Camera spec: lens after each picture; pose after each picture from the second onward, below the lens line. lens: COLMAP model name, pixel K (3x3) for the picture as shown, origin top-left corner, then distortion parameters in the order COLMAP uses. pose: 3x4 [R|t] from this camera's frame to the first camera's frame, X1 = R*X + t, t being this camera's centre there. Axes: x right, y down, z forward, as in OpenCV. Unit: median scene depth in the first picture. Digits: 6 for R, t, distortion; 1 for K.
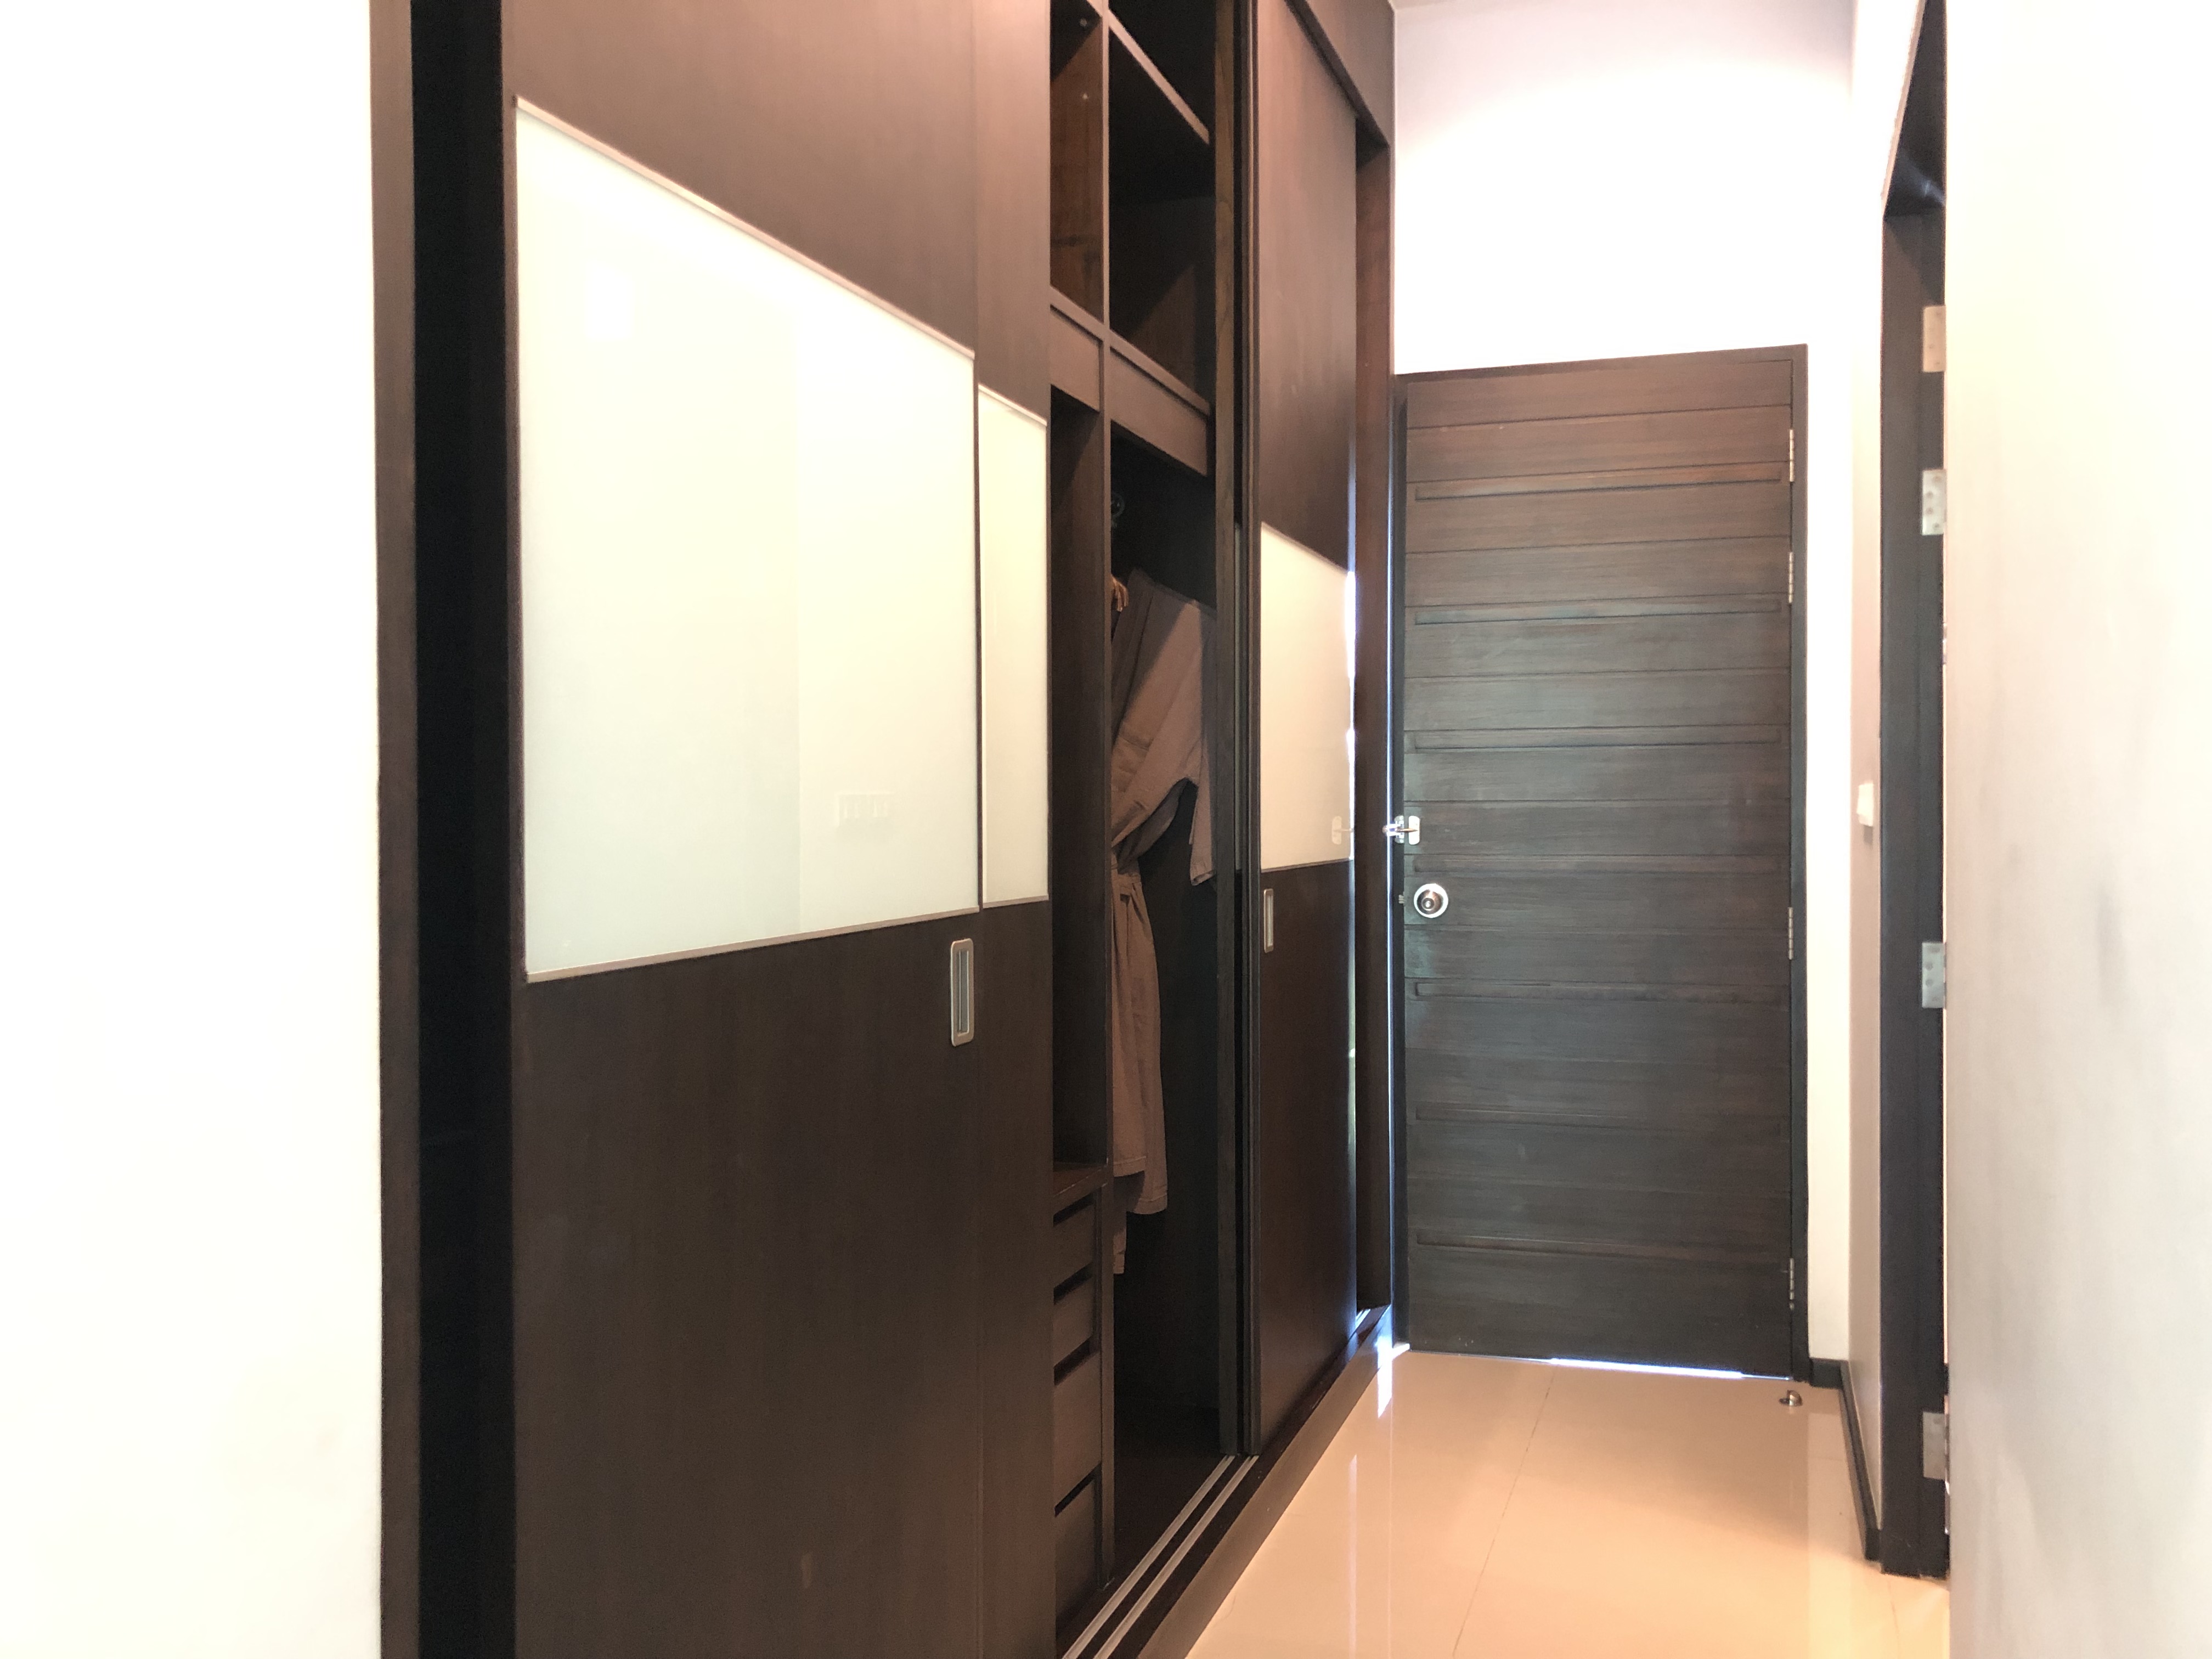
lens RADIAL K [[1794.7, 0, 1106.0], [0, 1794.7, 829.5], [0, 0, 1]] dist [0.006528, -0.014248]
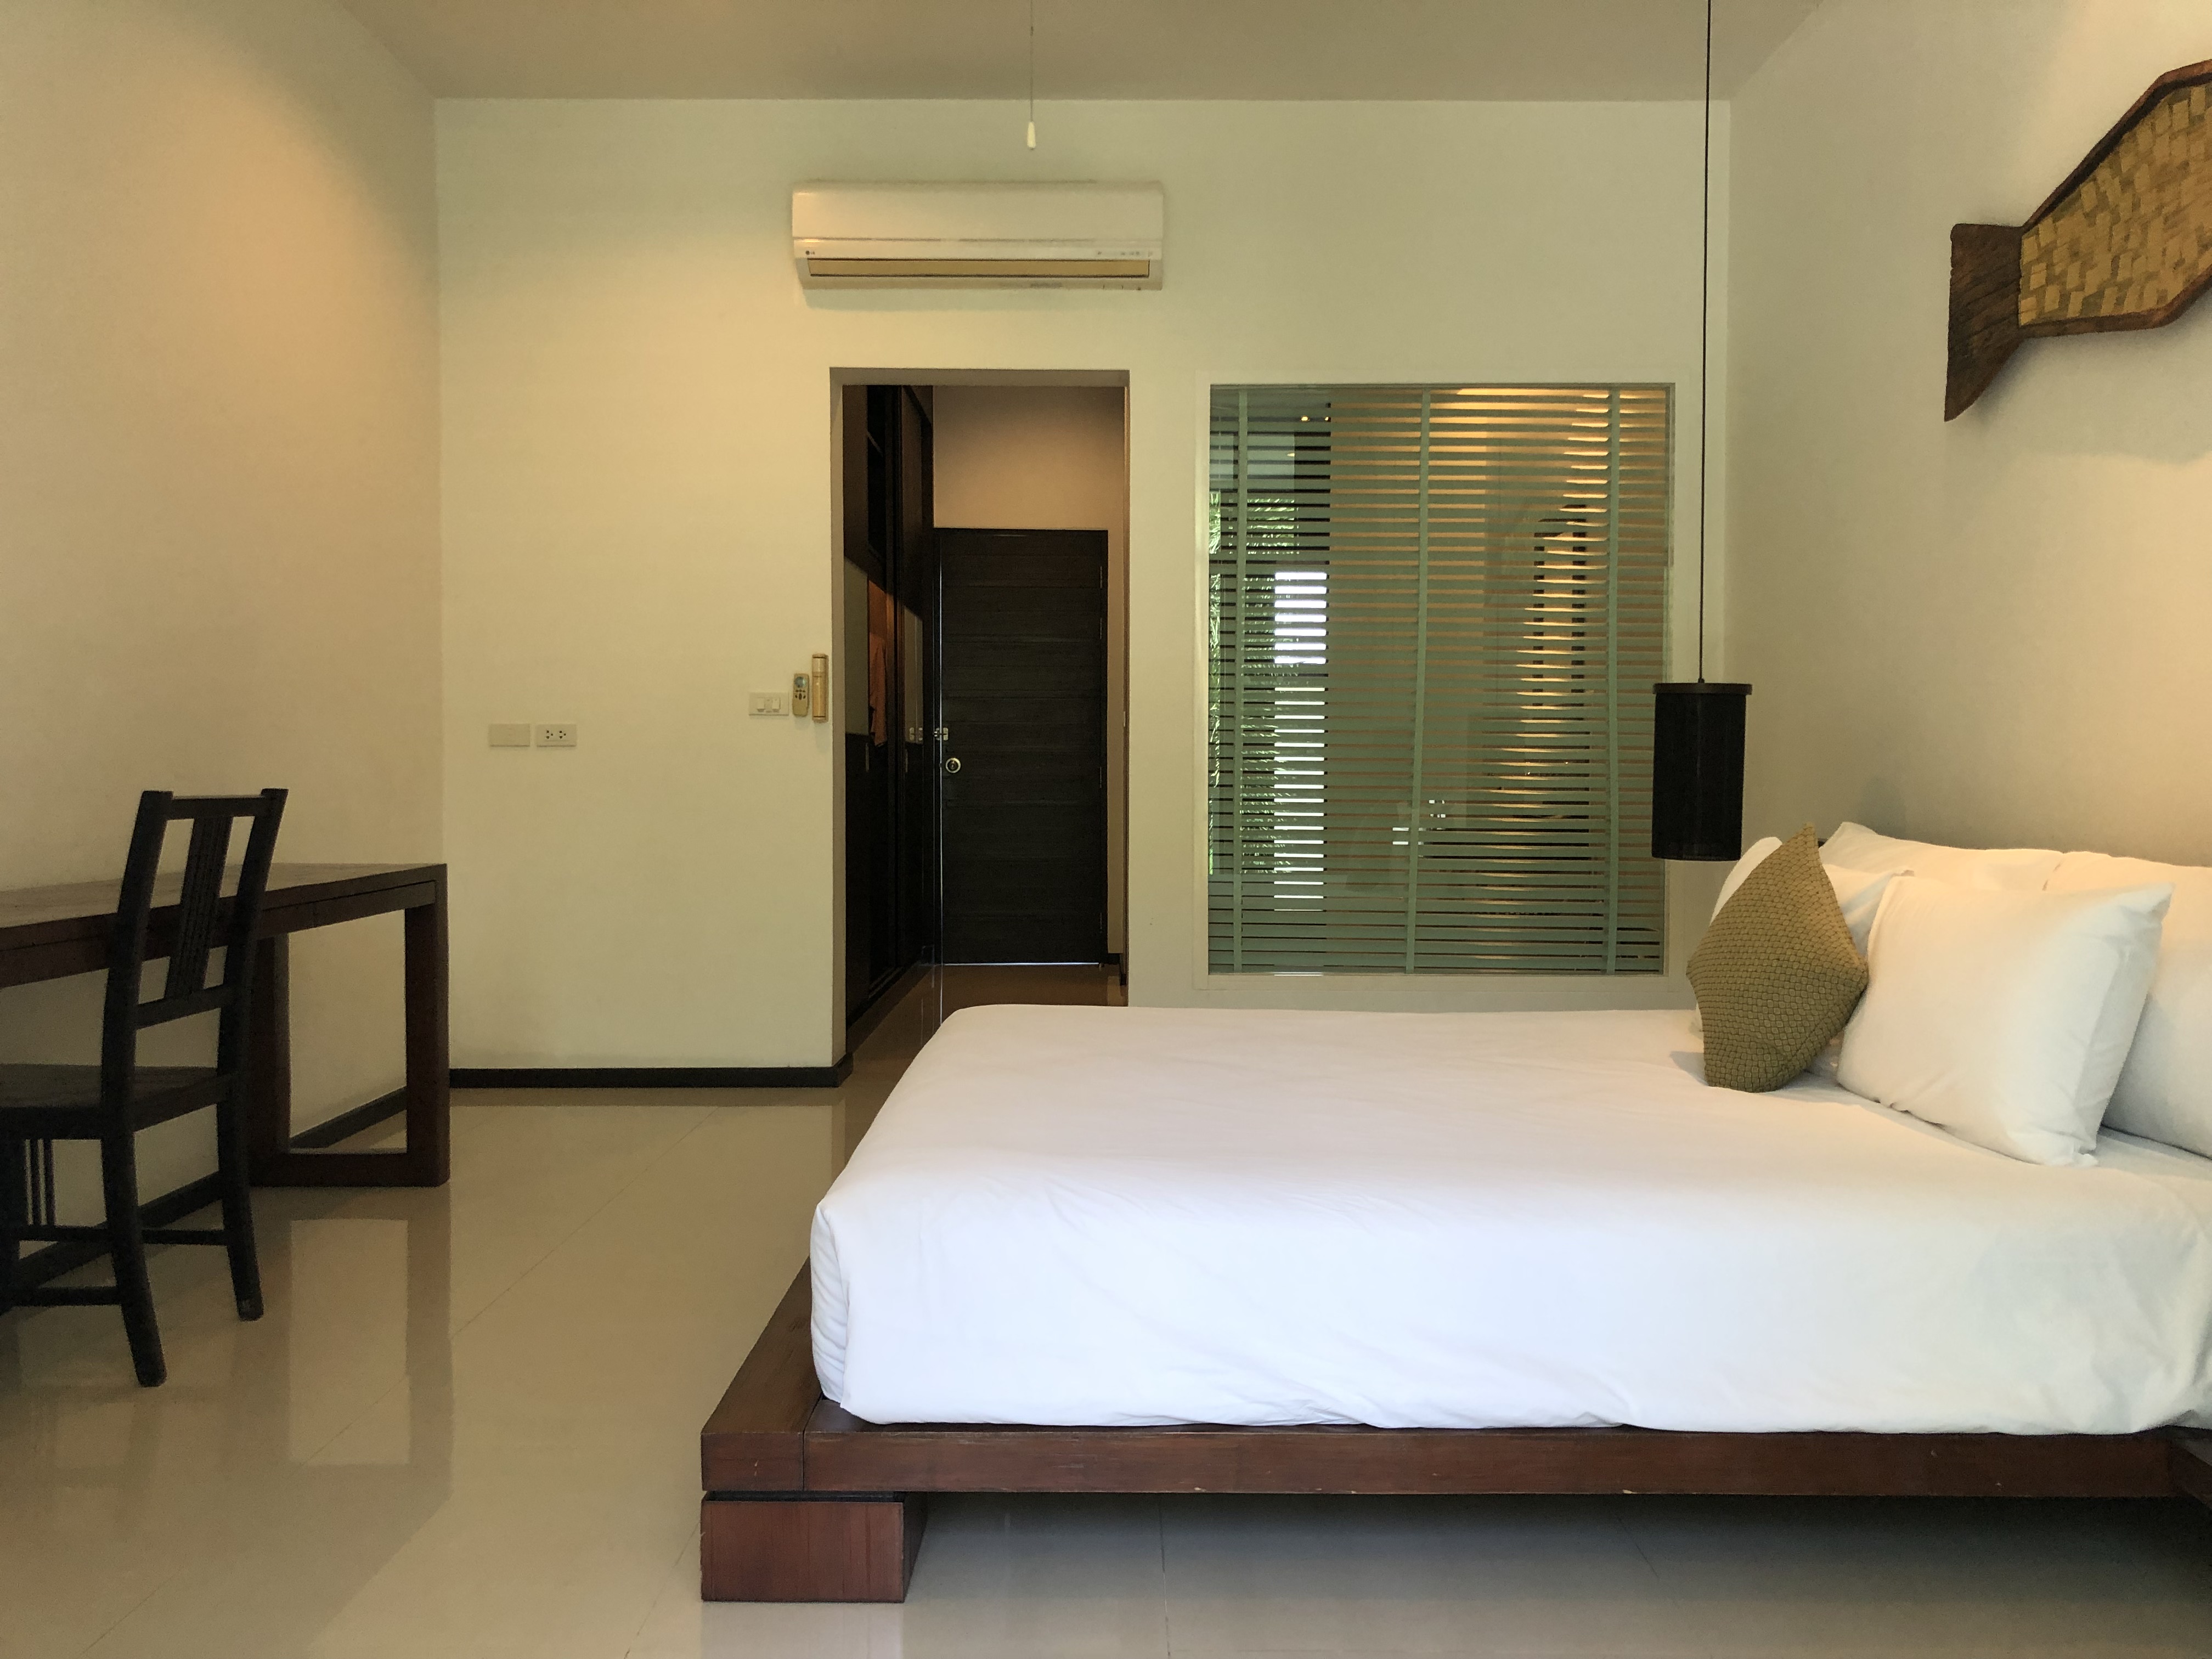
lens RADIAL K [[1785.6, 0, 1106.0], [0, 1785.6, 829.5], [0, 0, 1]] dist [0.006311, -0.038274]
pose [[0.941073, -0.005561, 0.338159, -0.401910], [0.000210, 0.999874, 0.015858, 0.086211], [-0.338204, -0.014852, 0.940956, -1.190069]]
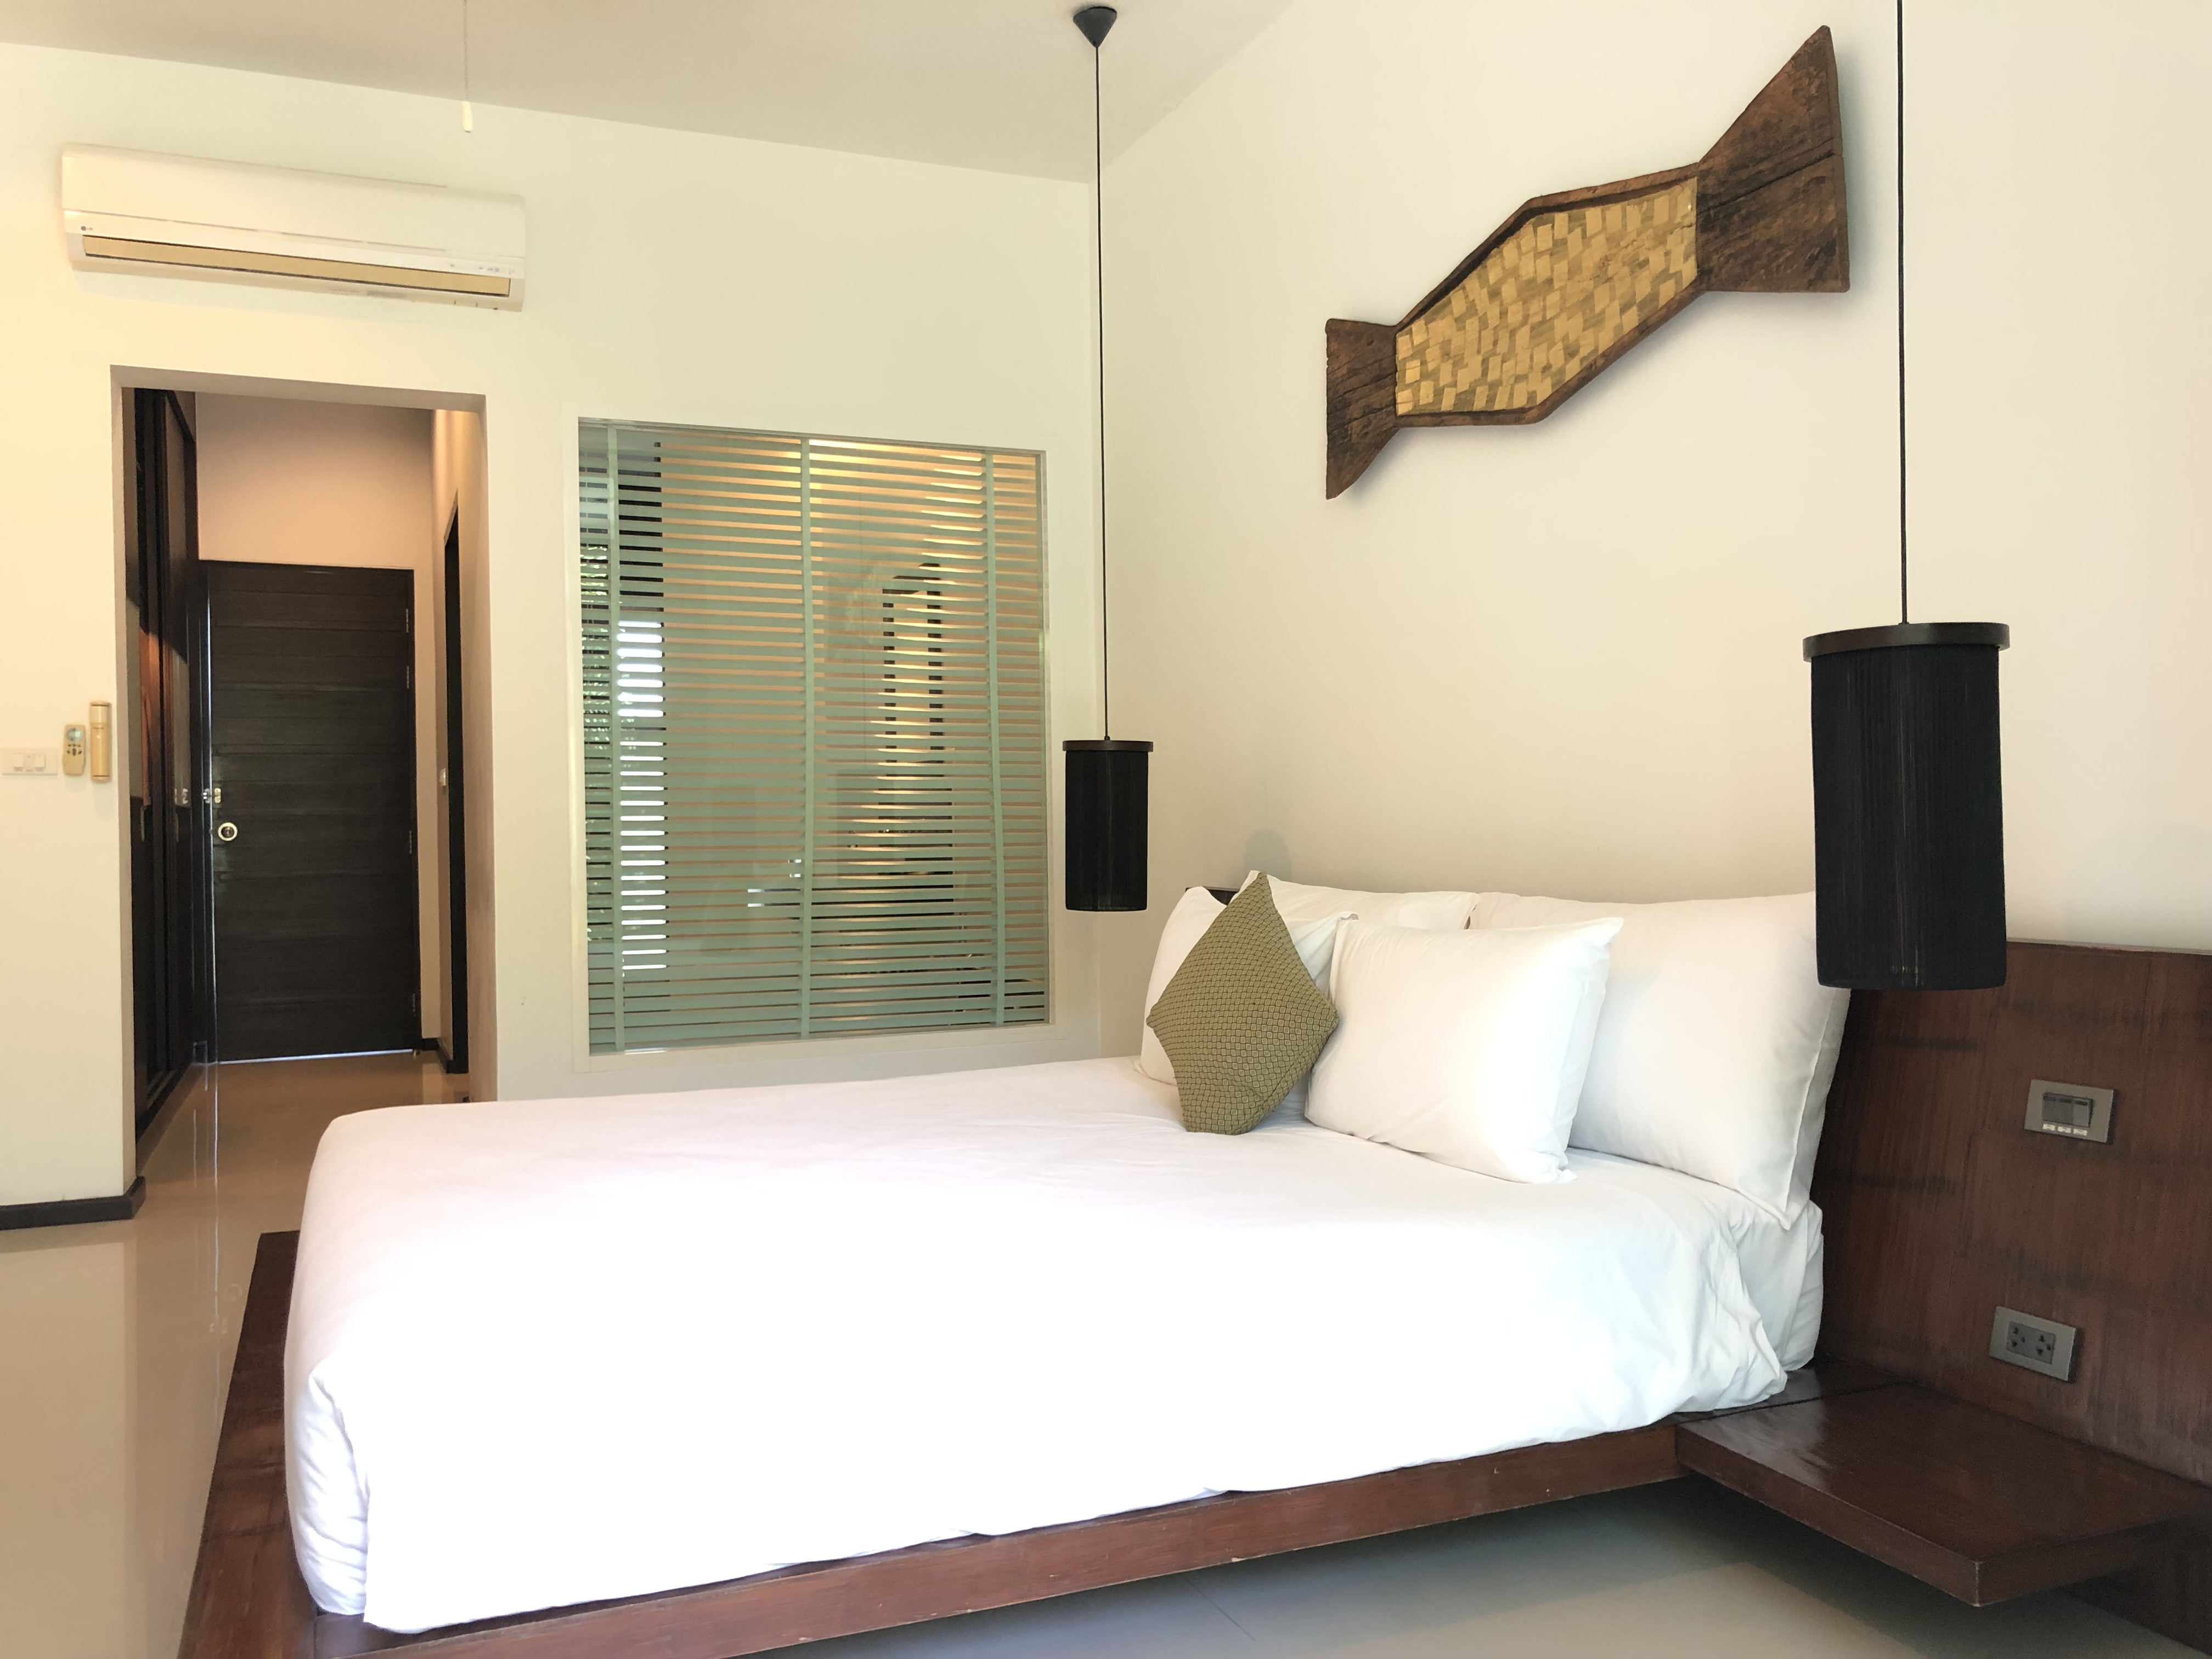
lens RADIAL K [[1794.7, 0, 1106.0], [0, 1794.7, 829.5], [0, 0, 1]] dist [0.006528, -0.014248]
pose [[0.734827, -0.008004, 0.678207, -0.453814], [0.022142, 0.999680, -0.012193, 0.084464], [-0.677893, 0.023977, 0.734769, -1.117649]]
